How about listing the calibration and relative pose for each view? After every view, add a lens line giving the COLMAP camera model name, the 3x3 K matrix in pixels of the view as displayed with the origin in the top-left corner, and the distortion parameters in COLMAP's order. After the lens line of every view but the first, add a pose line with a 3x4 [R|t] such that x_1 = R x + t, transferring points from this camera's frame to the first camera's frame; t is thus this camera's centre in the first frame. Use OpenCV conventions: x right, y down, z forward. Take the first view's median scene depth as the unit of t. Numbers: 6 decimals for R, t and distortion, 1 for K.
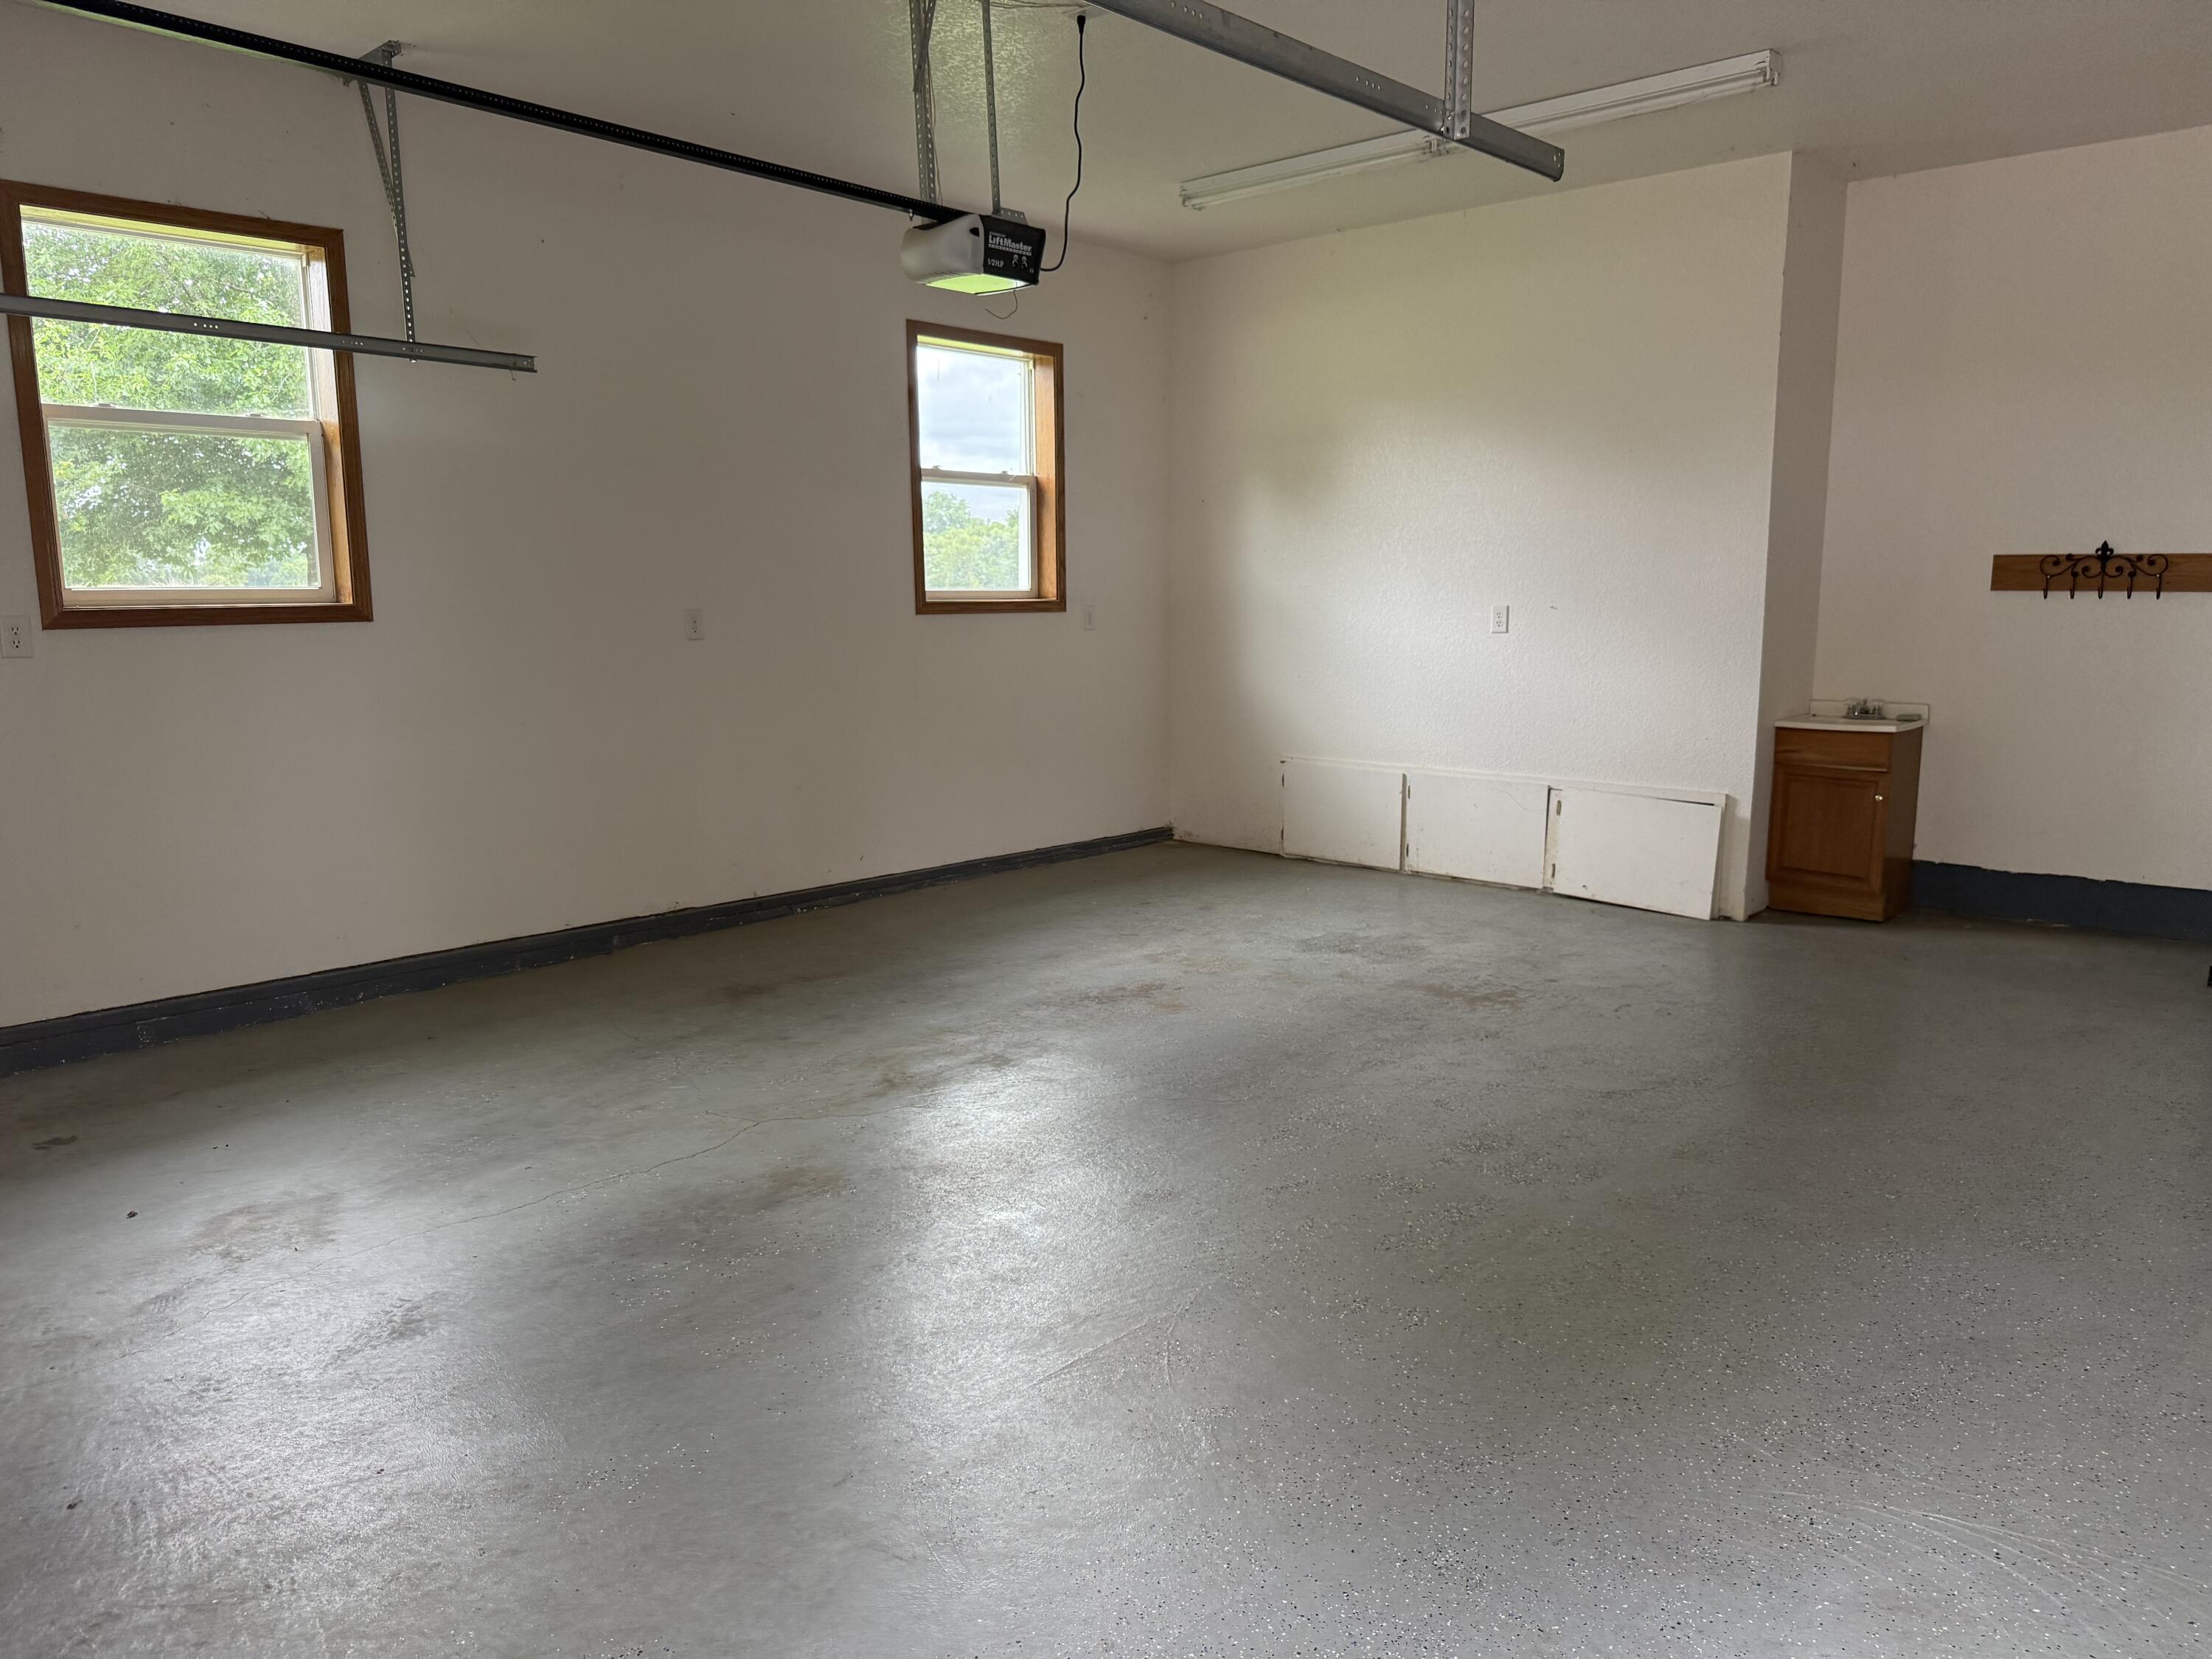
lens RADIAL K [[1617.4, 0, 1106.0], [0, 1617.4, 829.5], [0, 0, 1]] dist [0.049062, -0.001807]
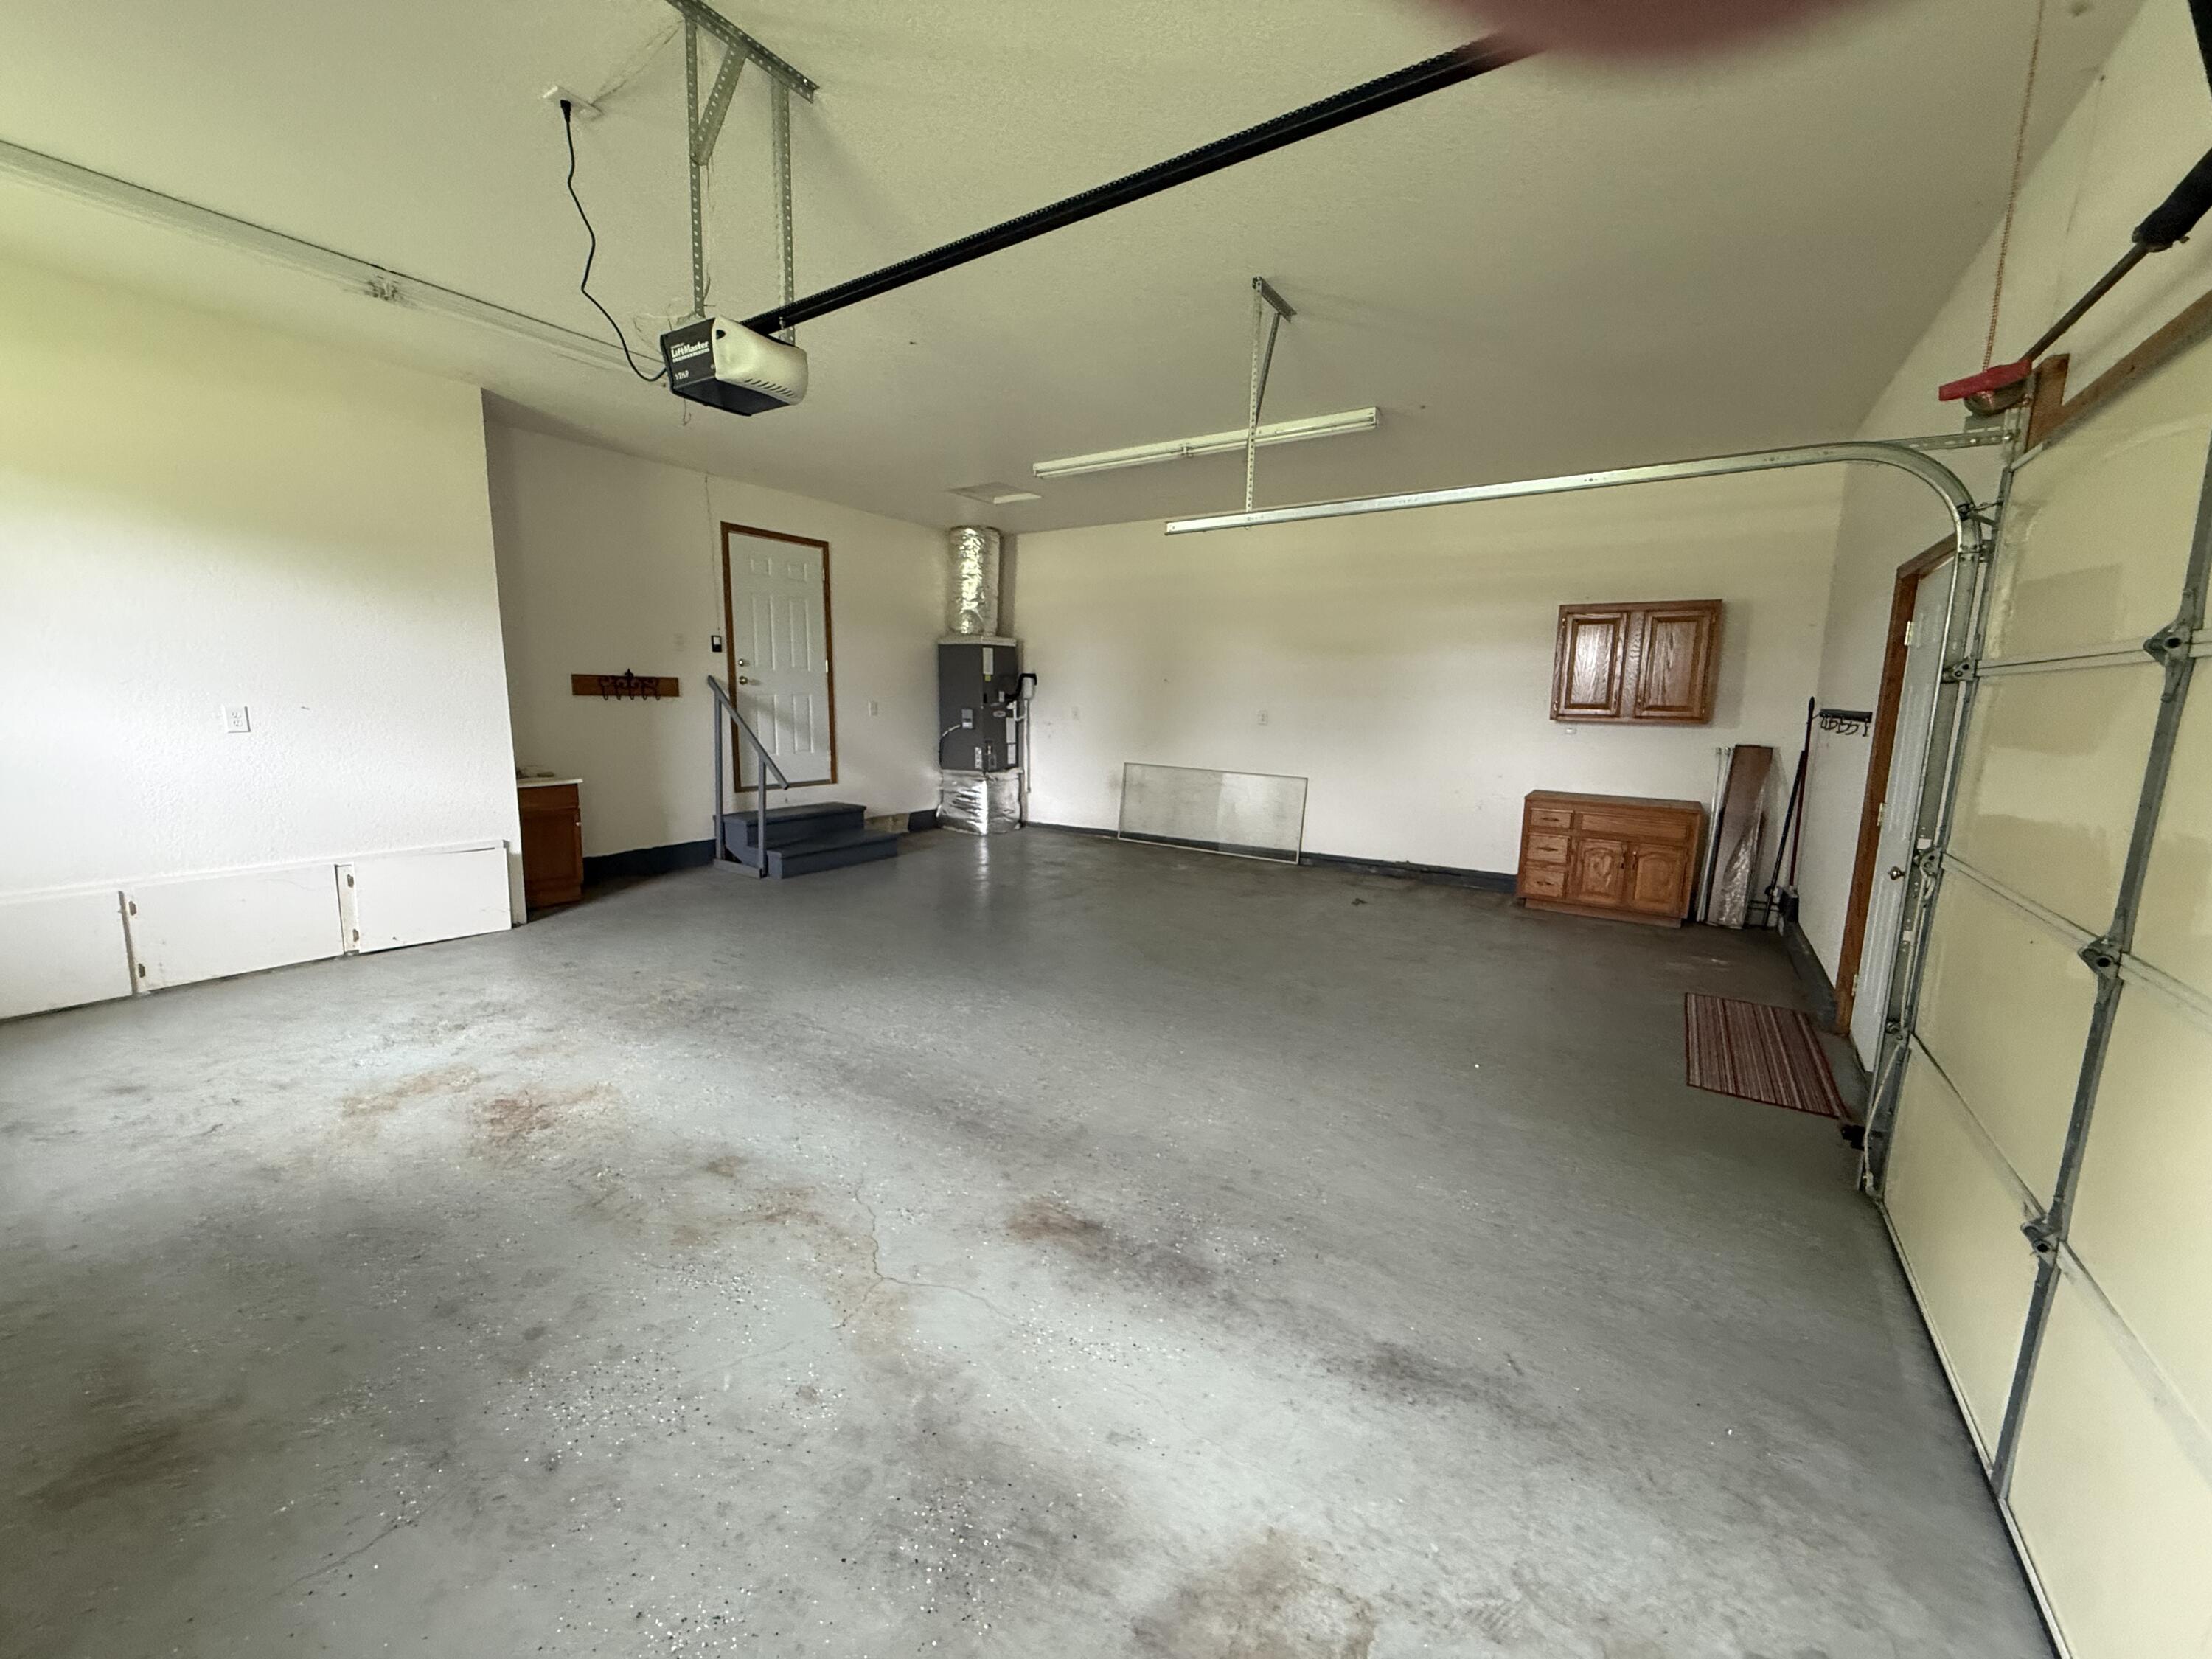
lens RADIAL K [[905.3, 0, 1106.0], [0, 905.3, 829.5], [0, 0, 1]] dist [-0.001487, -0.000013]
pose [[-0.205792, -0.148138, 0.967318, -0.524031], [0.128147, 0.975885, 0.176712, -0.109399], [-0.970169, 0.160325, -0.181846, 0.689619]]
